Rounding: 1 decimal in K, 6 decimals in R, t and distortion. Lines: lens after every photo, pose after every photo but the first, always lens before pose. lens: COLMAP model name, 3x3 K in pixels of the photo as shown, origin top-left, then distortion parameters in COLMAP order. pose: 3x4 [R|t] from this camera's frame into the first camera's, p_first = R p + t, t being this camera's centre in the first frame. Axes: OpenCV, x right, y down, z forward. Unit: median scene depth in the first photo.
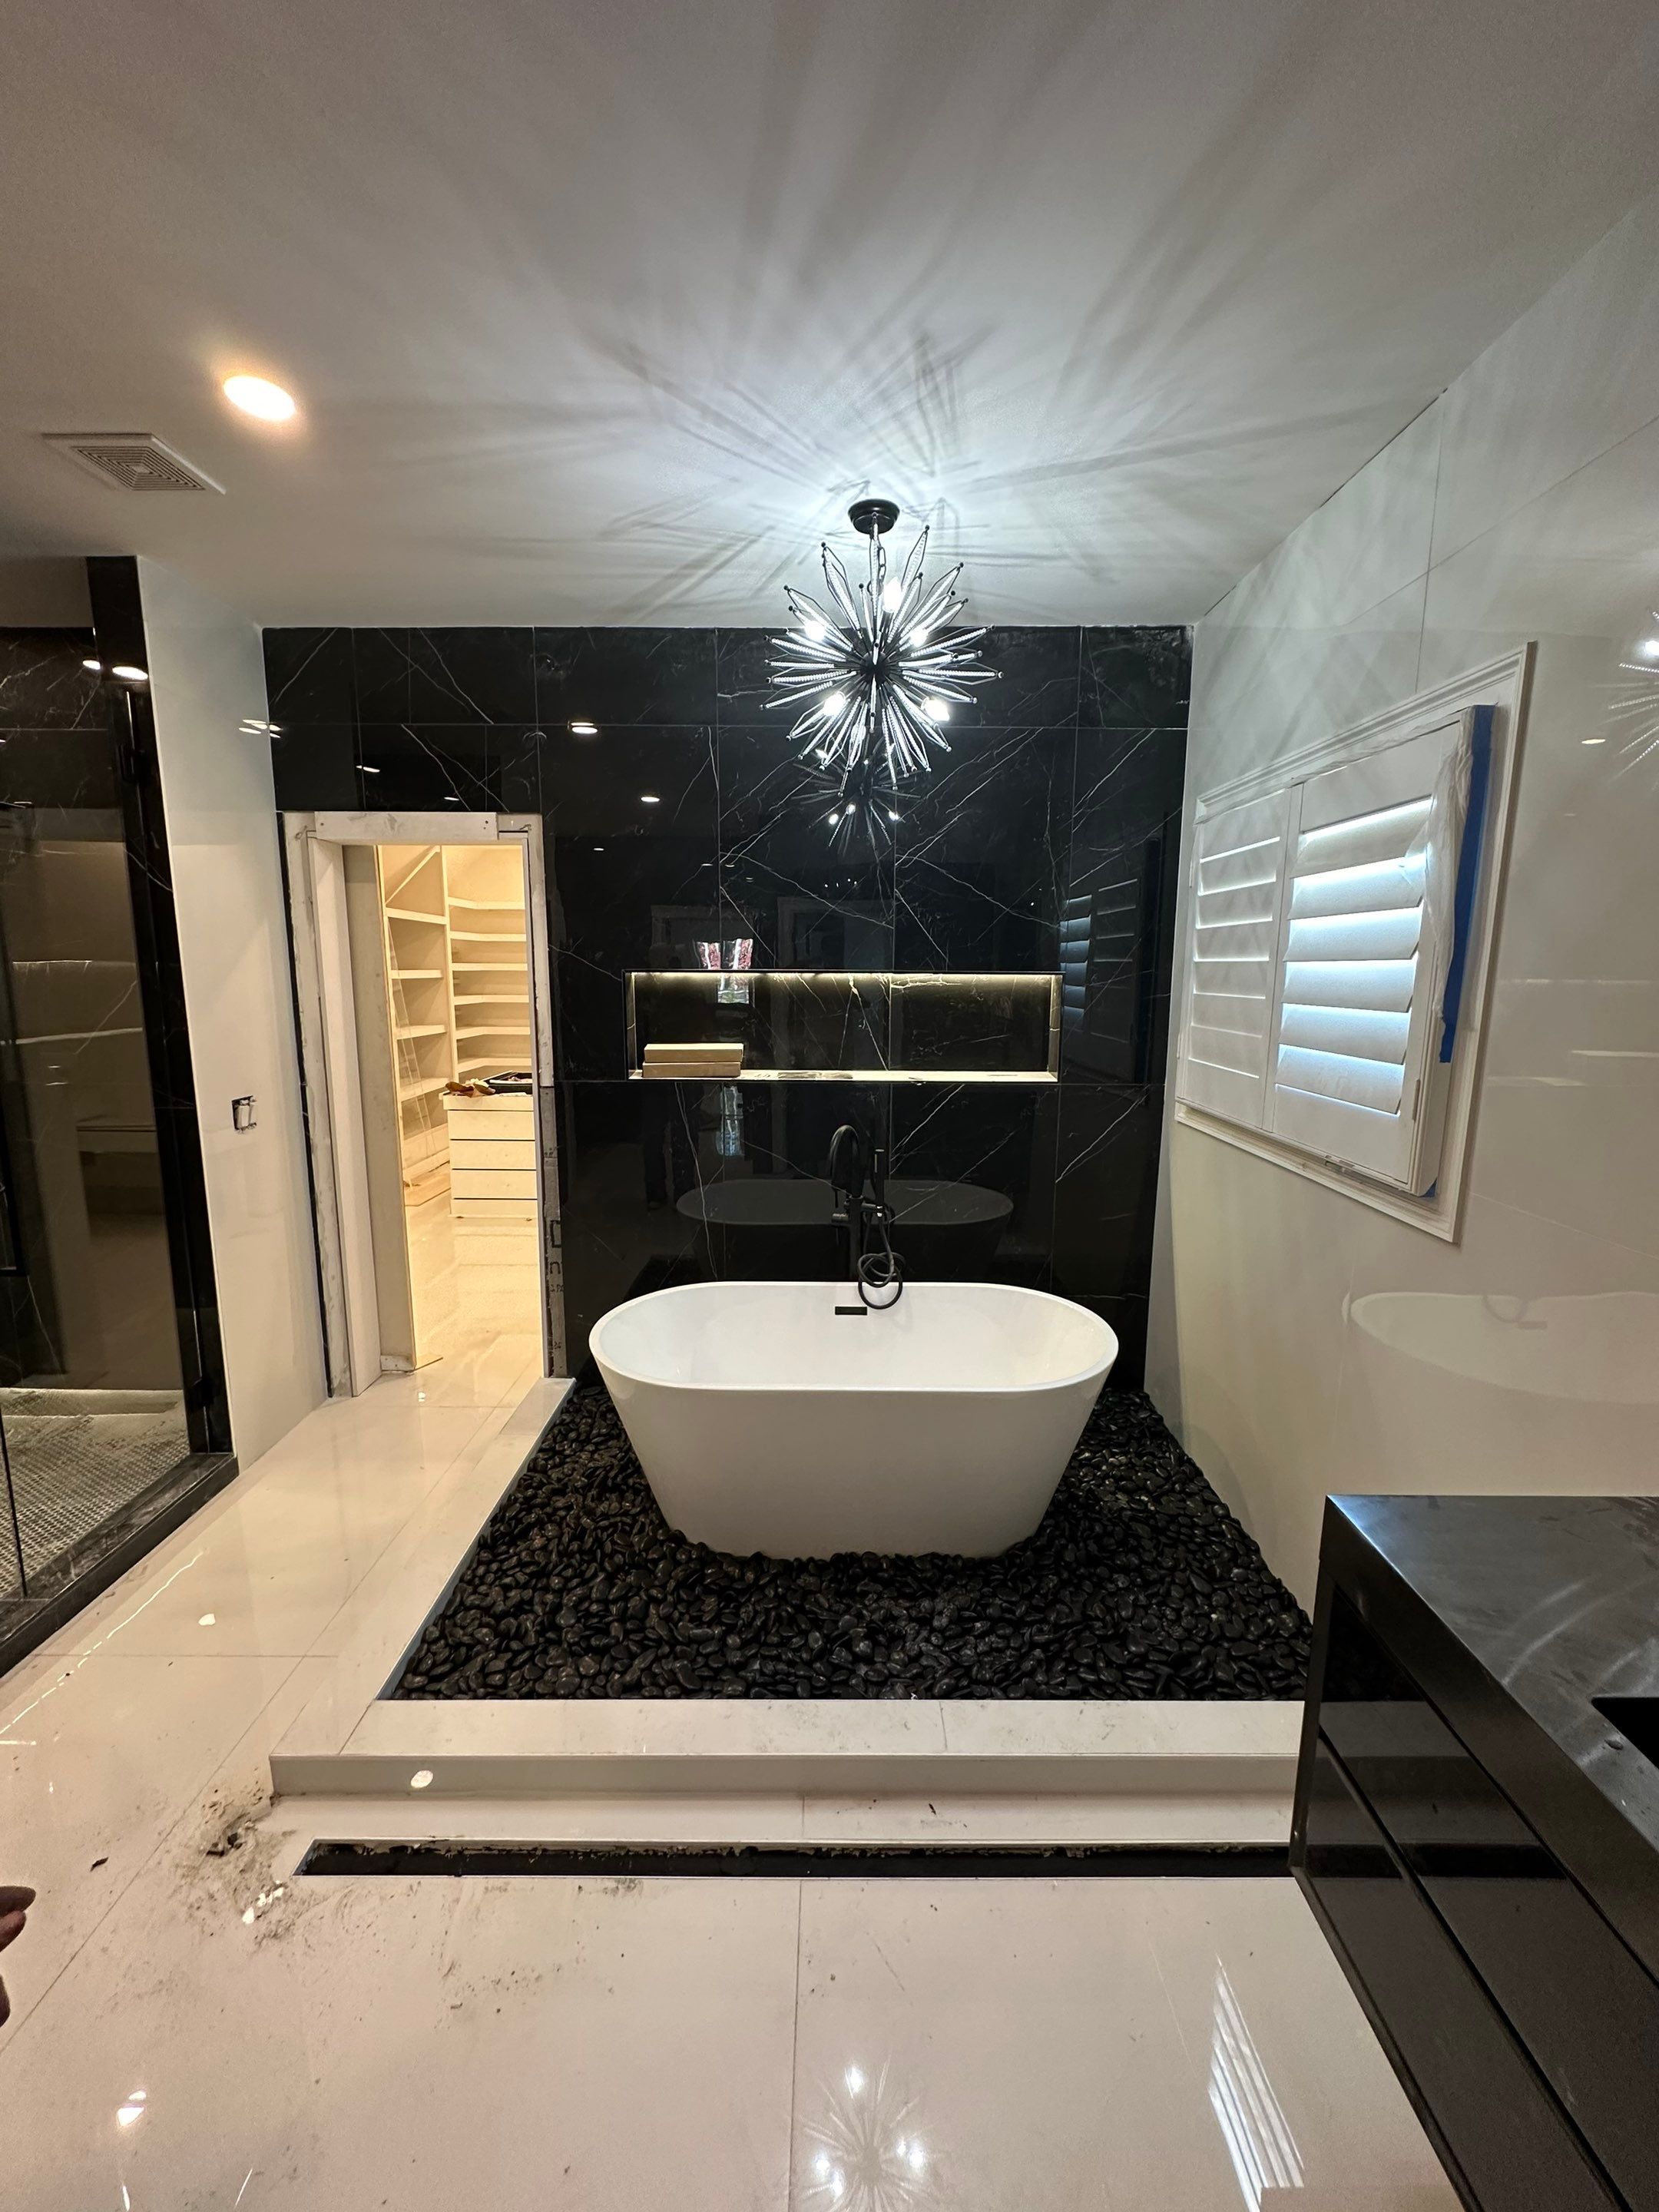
lens RADIAL K [[875.2, 0, 827.6], [0, 875.2, 1104.3], [0, 0, 1]] dist [-0.001835, 0.000582]
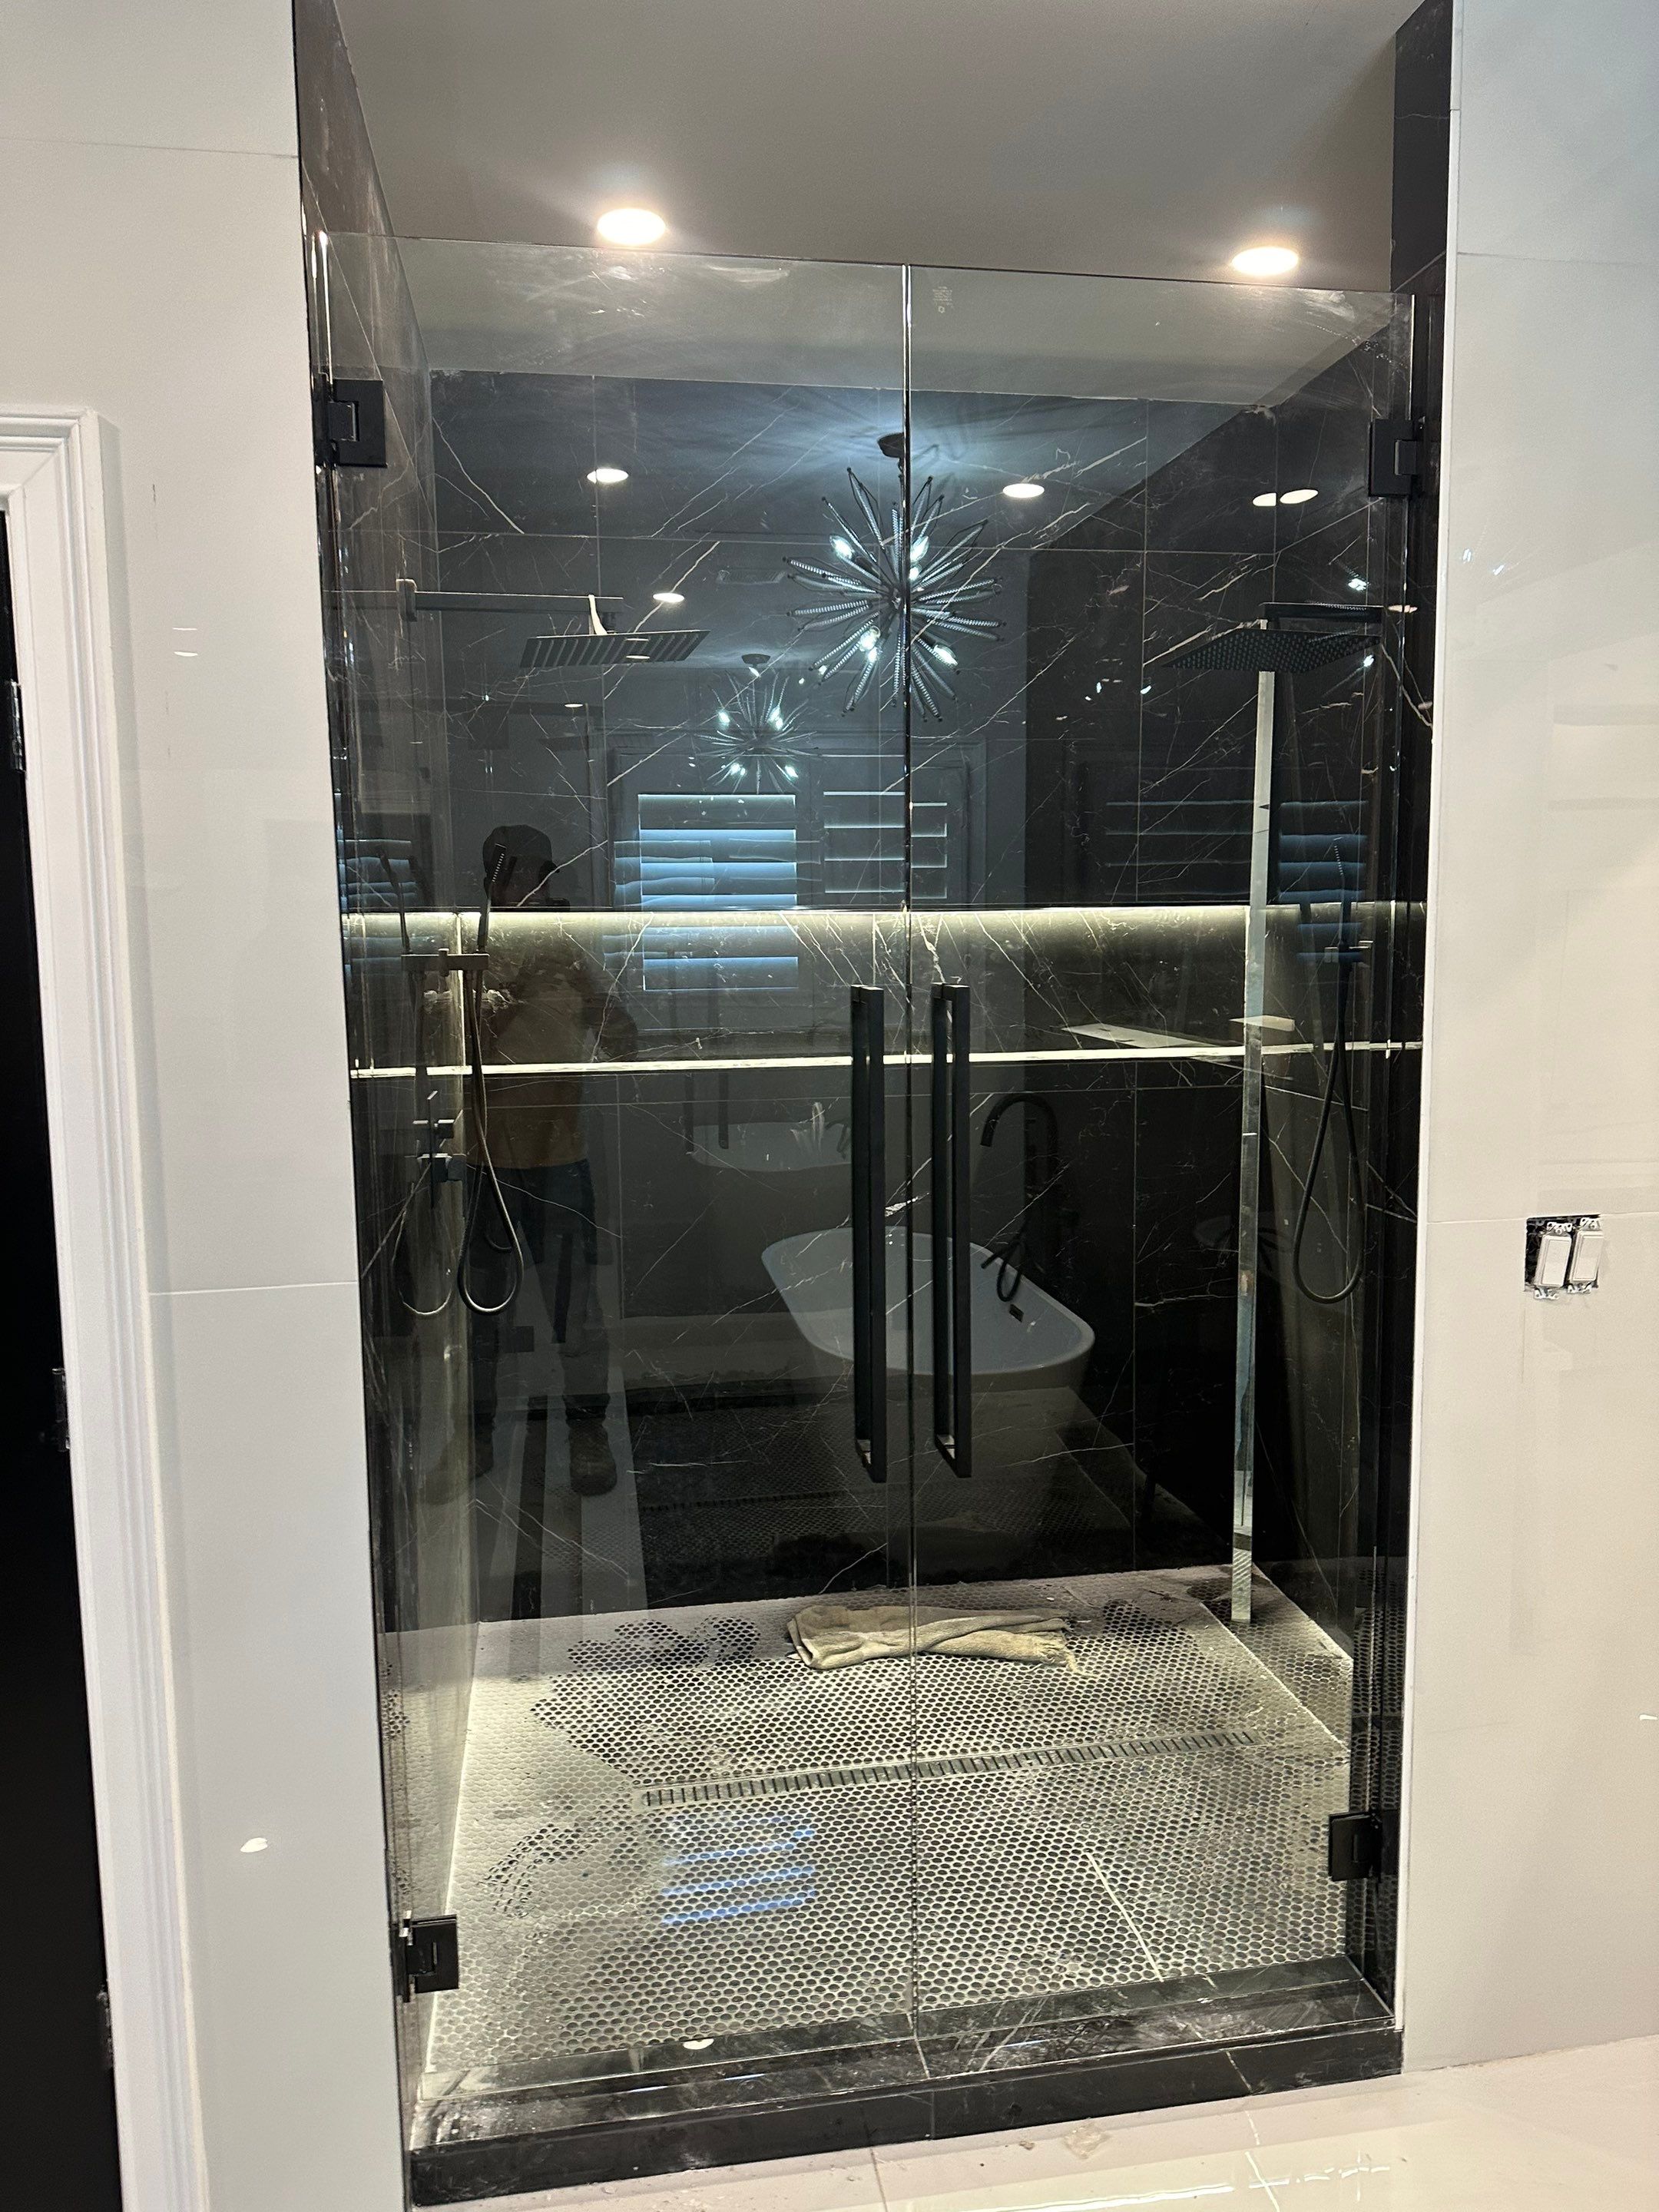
lens RADIAL K [[1547.1, 0, 825.0], [0, 1547.1, 1093.9], [0, 0, 1]] dist [0.032576, -0.036102]
pose [[0.164756, 0.101825, -0.981064, -0.018454], [-0.139289, 0.987091, 0.079059, -0.087370], [0.976450, 0.123626, 0.176812, 0.622790]]
